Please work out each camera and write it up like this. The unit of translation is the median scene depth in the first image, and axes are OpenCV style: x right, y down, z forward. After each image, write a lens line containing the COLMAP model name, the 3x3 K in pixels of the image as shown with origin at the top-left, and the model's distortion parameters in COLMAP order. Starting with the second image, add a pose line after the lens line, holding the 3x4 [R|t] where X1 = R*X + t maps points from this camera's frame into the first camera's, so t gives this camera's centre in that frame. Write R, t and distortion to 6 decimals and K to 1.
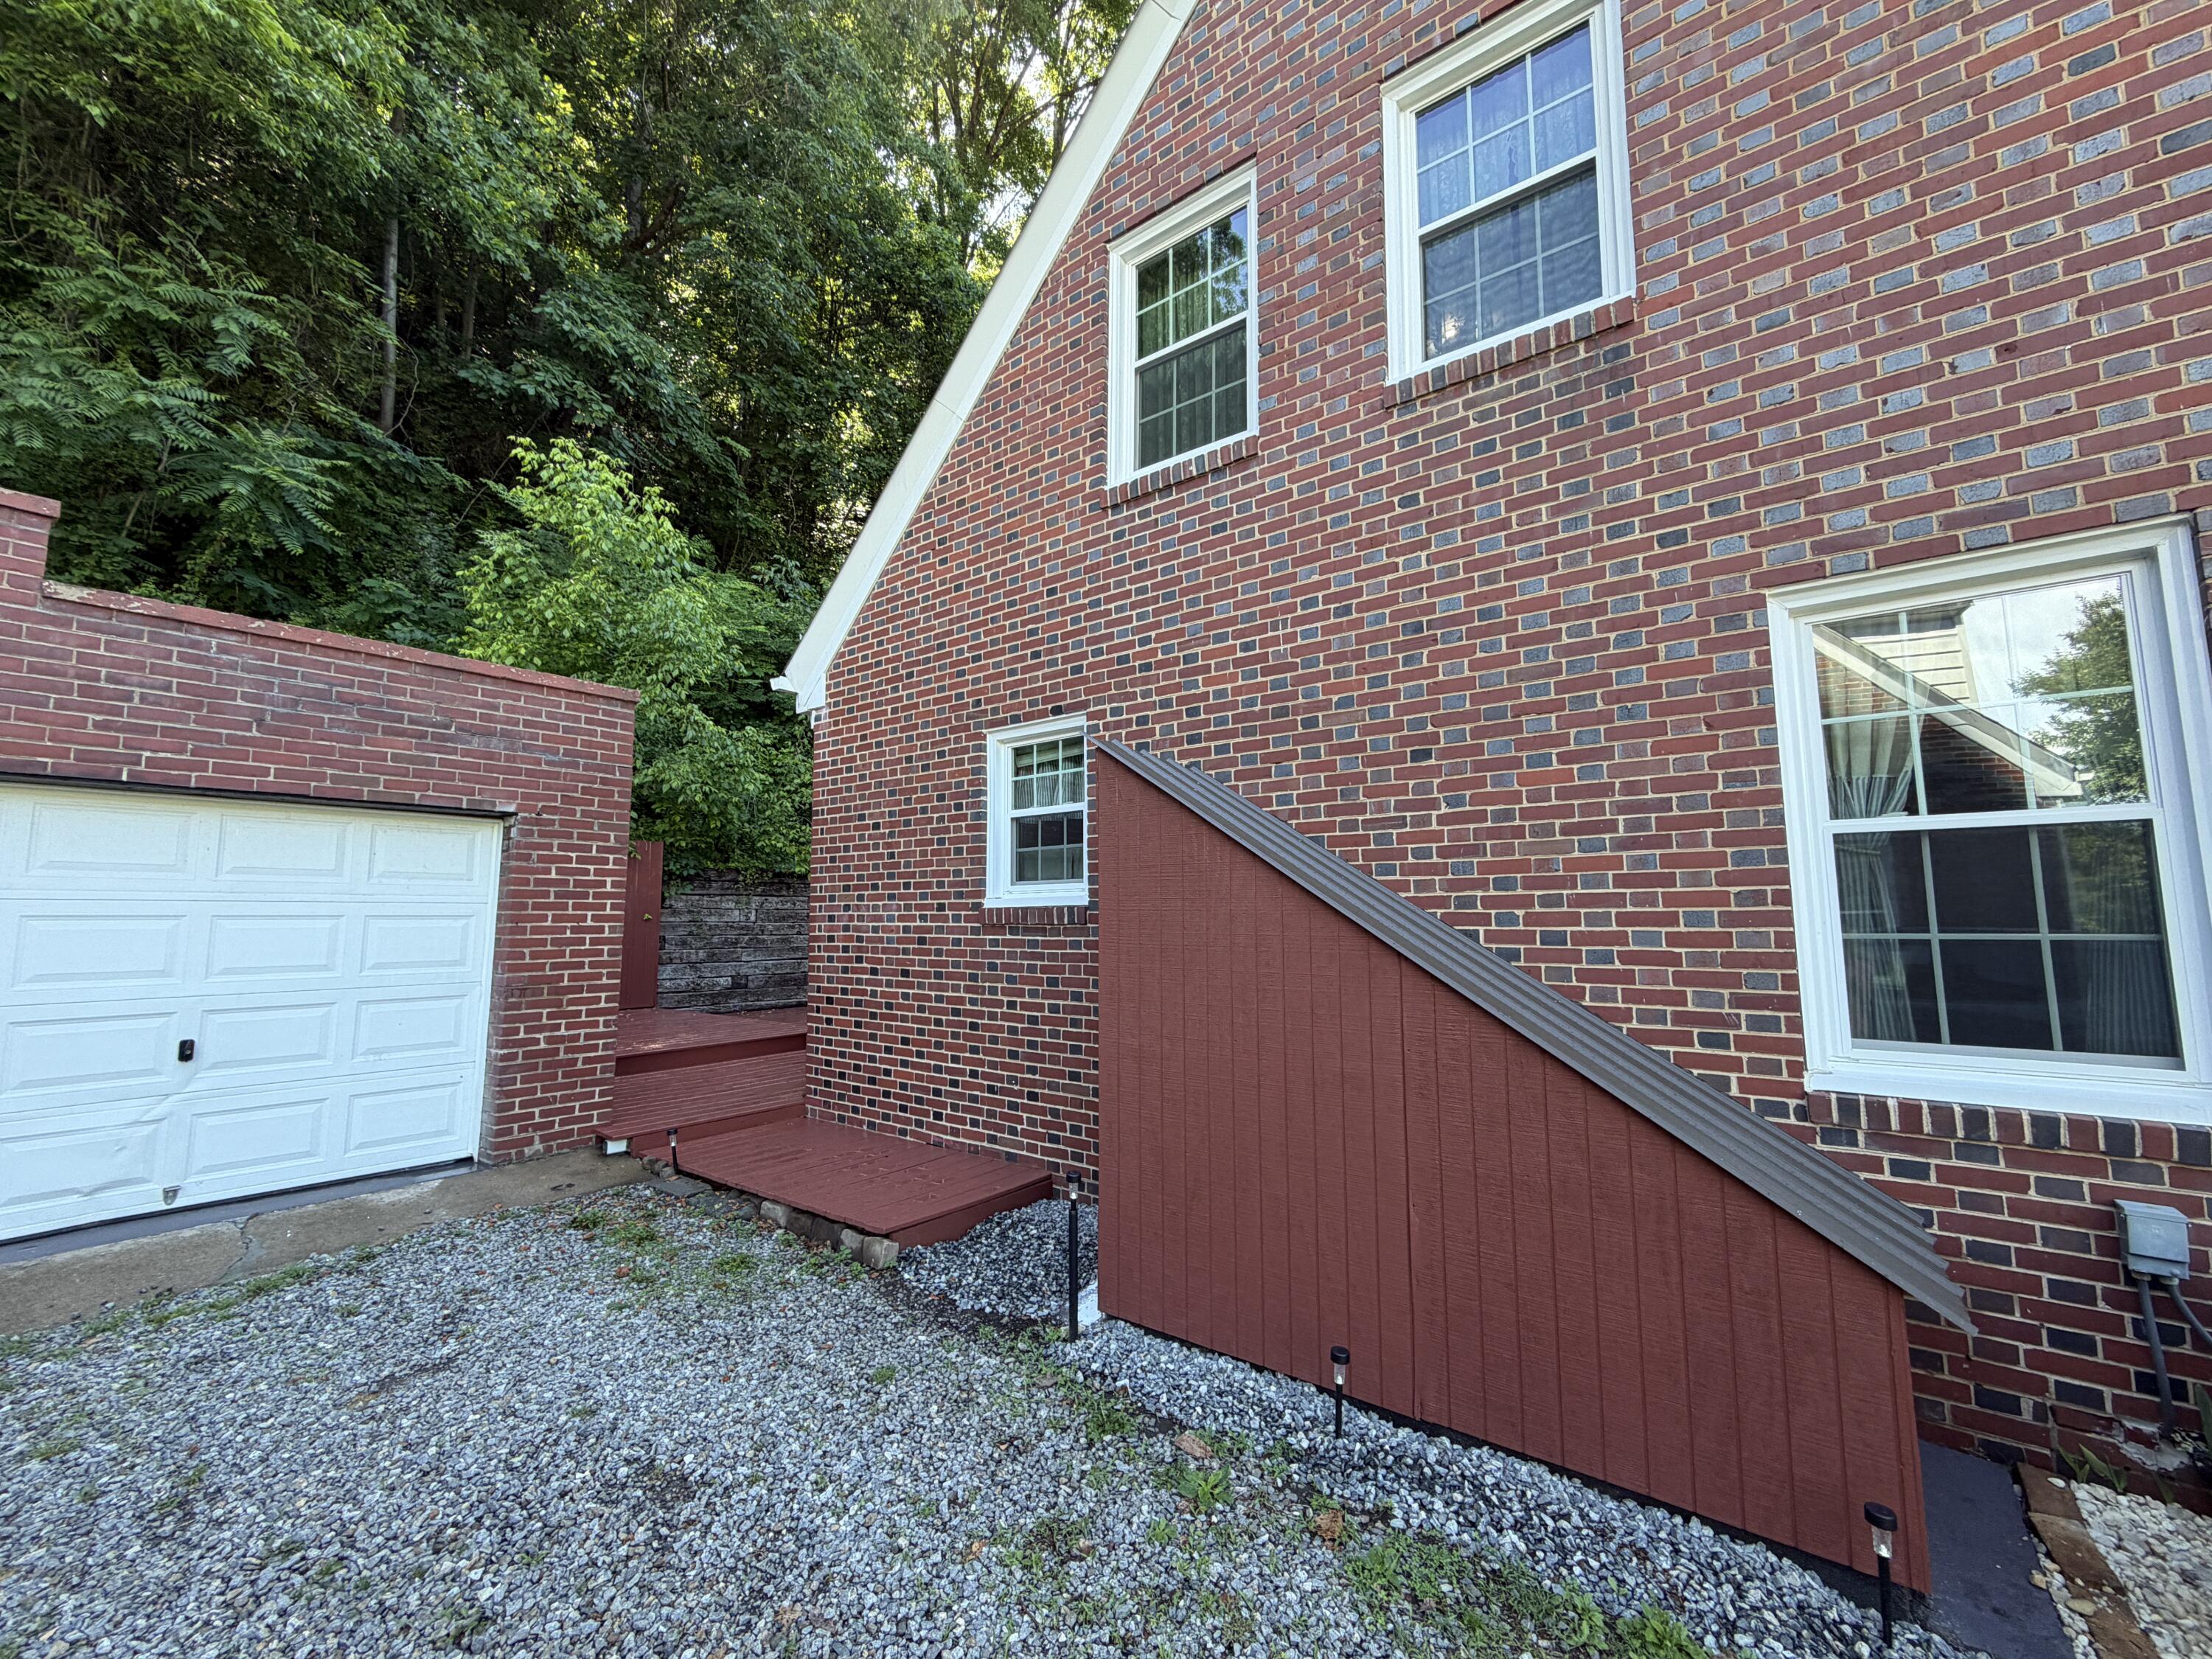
lens RADIAL K [[877.7, 0, 1106.0], [0, 877.7, 829.5], [0, 0, 1]] dist [0.000517, -0.000126]
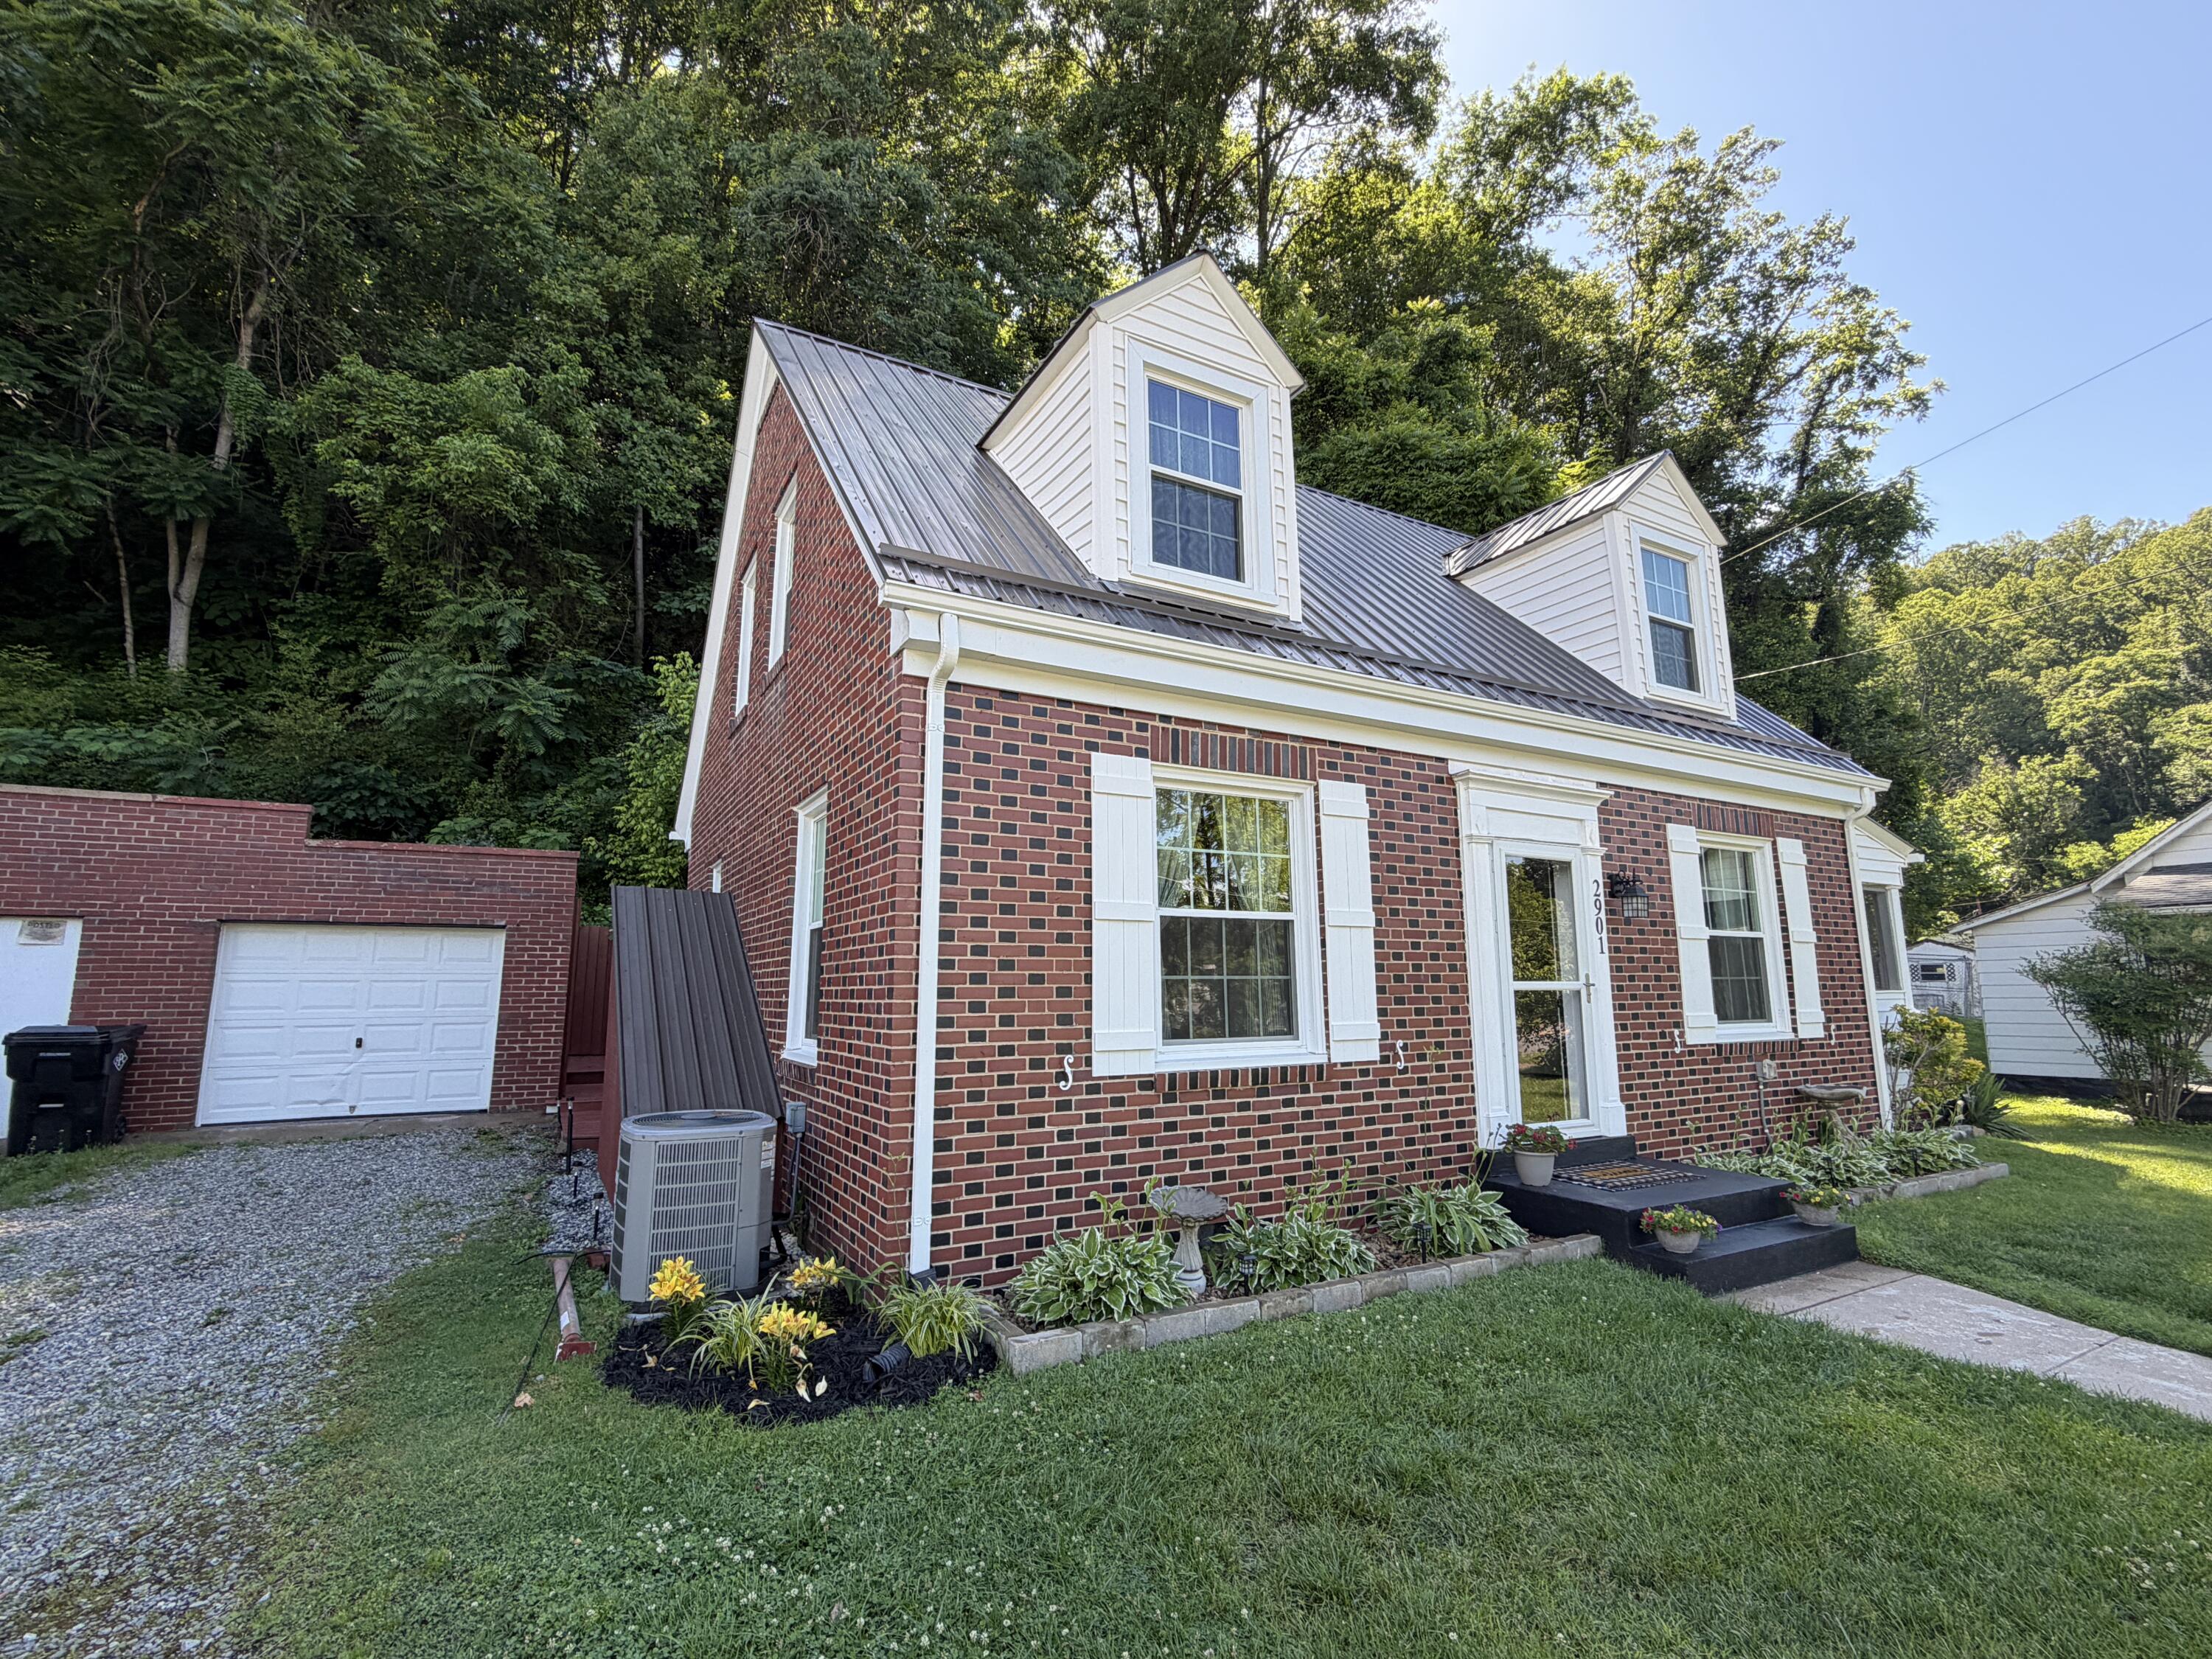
lens RADIAL K [[1006.2, 0, 1106.0], [0, 1006.2, 829.5], [0, 0, 1]] dist [-0.000766, -0.000094]
pose [[0.917084, -0.067934, -0.392863, 1.362356], [0.042810, 0.996458, -0.072374, -0.012936], [0.396389, 0.049555, 0.916744, -0.473185]]
